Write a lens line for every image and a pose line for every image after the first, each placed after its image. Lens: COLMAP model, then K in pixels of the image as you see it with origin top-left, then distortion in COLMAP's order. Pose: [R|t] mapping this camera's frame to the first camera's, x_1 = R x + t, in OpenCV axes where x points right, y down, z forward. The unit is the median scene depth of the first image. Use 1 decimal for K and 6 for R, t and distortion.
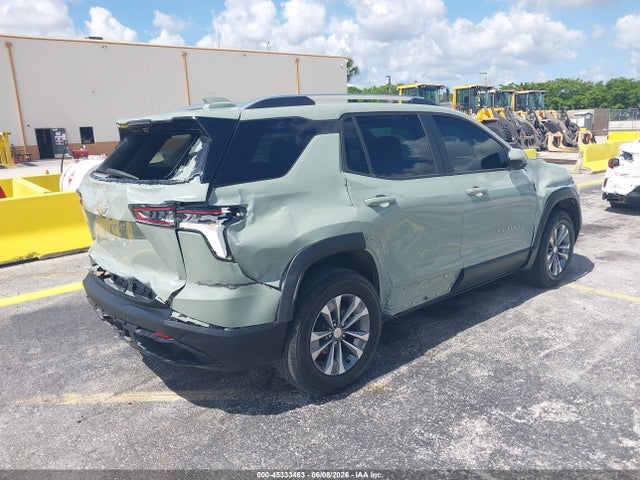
lens RADIAL K [[504.9, 0, 323.4], [0, 504.9, 238.8], [0, 0, 1]] dist [0.003482, -0.000909]
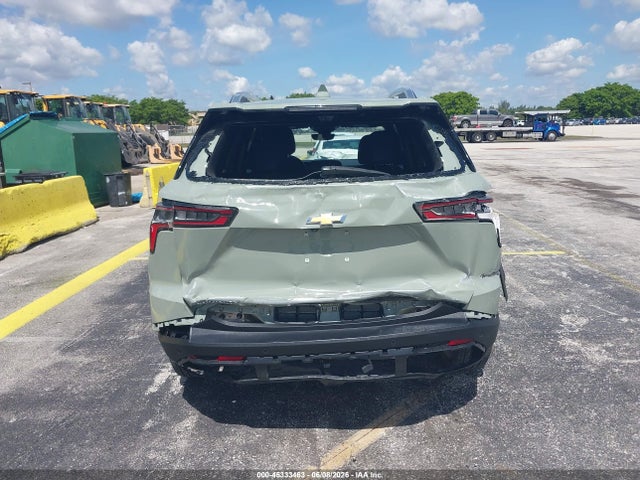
lens RADIAL K [[504.9, 0, 322.7], [0, 504.9, 240.1], [0, 0, 1]] dist [0.003482, -0.000909]
pose [[0.668684, -0.144468, 0.729377, -0.913705], [0.164105, 0.985428, 0.044735, -0.057153], [-0.725211, 0.089781, 0.682648, 0.445737]]
